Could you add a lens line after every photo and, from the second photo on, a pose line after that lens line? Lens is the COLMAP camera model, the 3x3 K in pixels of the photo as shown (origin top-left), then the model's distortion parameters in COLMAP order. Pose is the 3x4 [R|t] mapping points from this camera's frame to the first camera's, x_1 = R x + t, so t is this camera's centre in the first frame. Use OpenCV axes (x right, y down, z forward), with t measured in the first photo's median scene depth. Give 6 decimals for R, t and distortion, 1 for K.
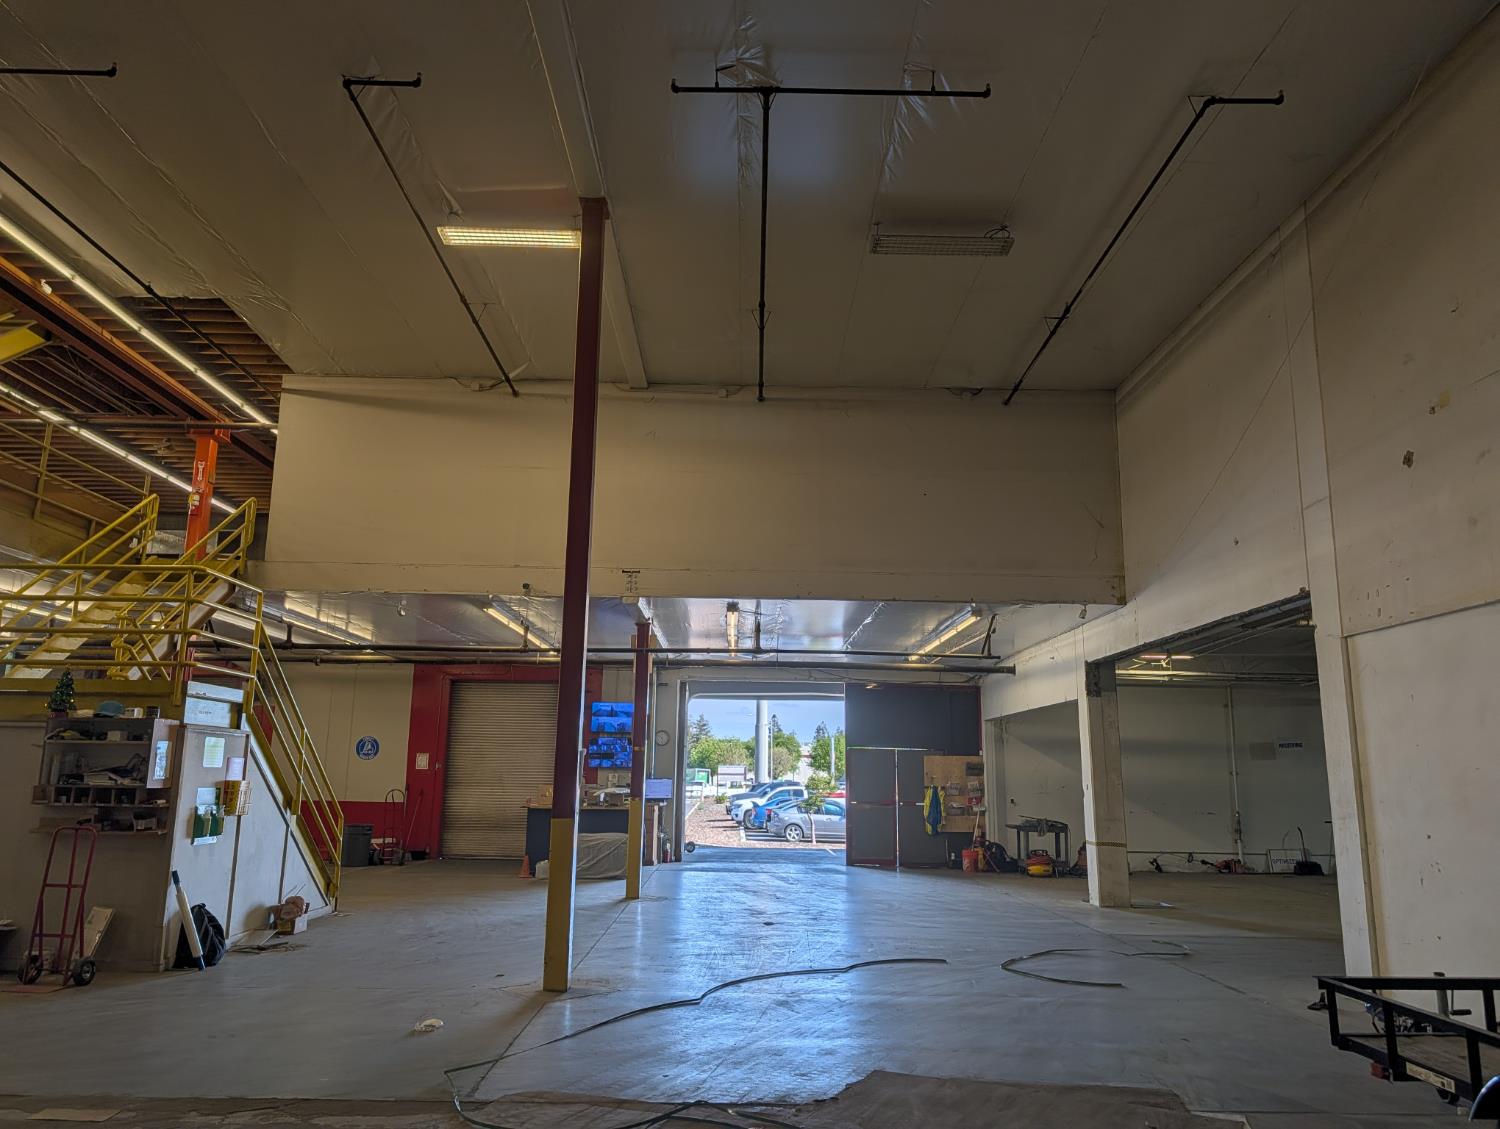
lens RADIAL K [[1044.6, 0, 750.0], [0, 1044.6, 564.5], [0, 0, 1]] dist [0.049776, -0.000421]
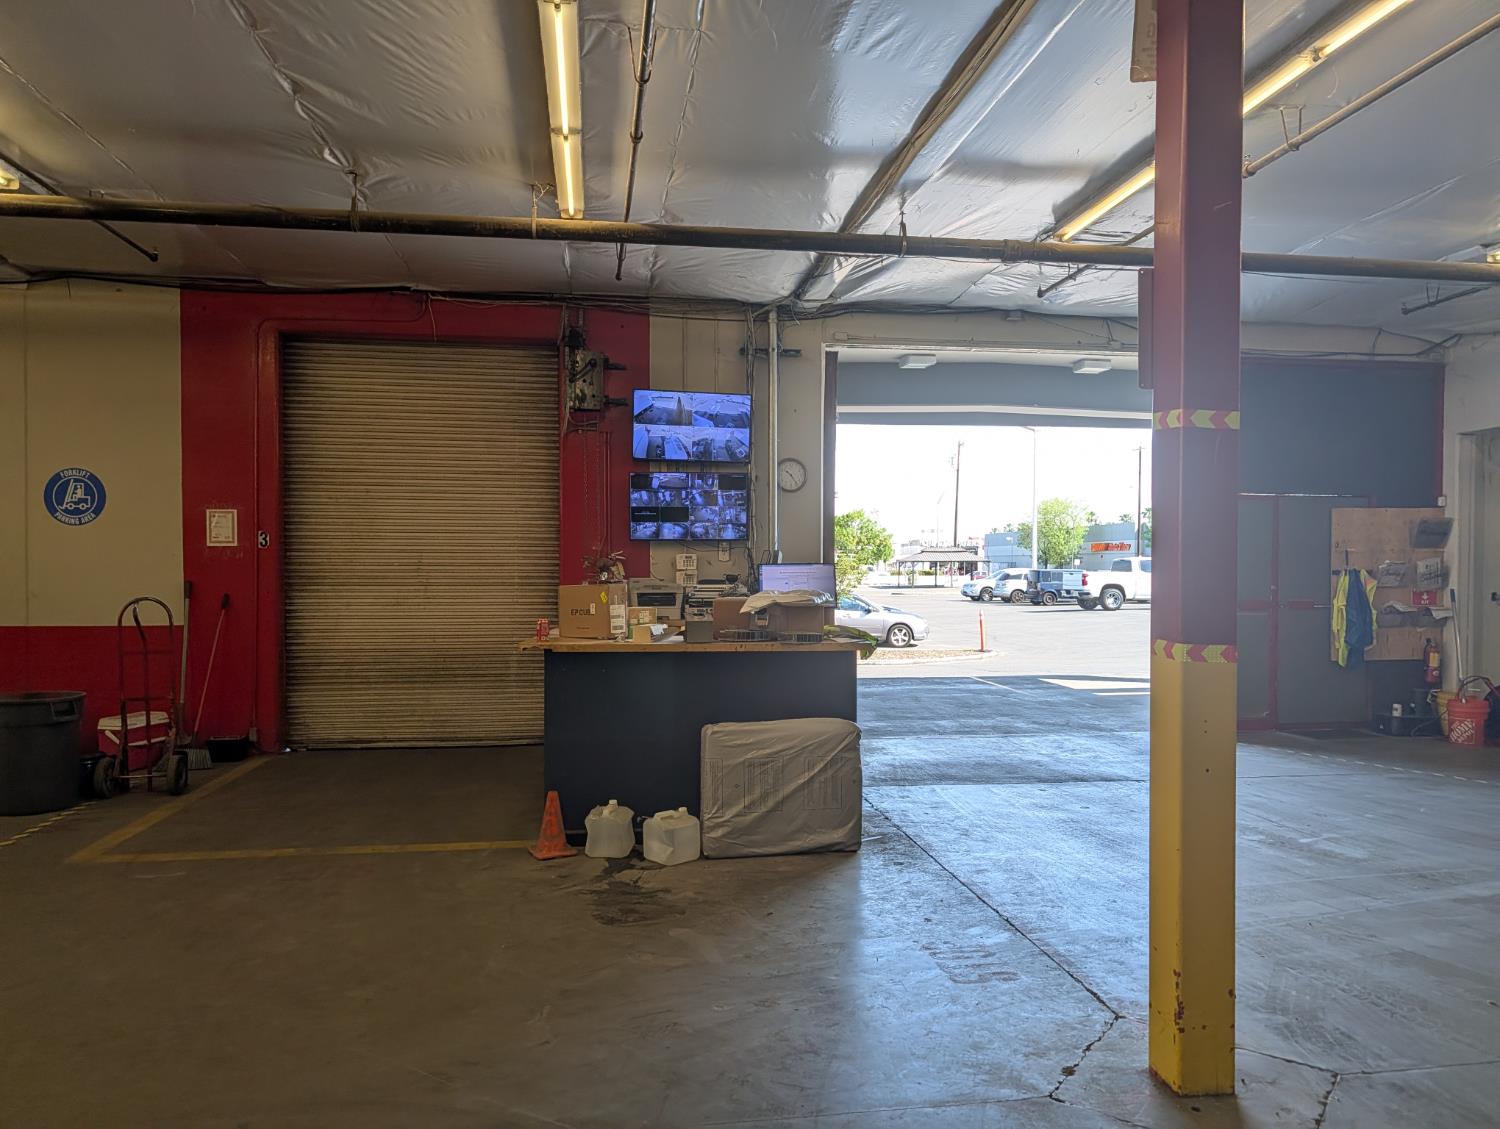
lens RADIAL K [[1052.3, 0, 750.5], [0, 1052.3, 573.3], [0, 0, 1]] dist [0.048720, -0.059126]
pose [[0.989786, -0.016620, 0.141588, -0.166450], [-0.009560, 0.983206, 0.182247, 0.126680], [-0.142239, -0.181739, 0.973005, 0.564013]]
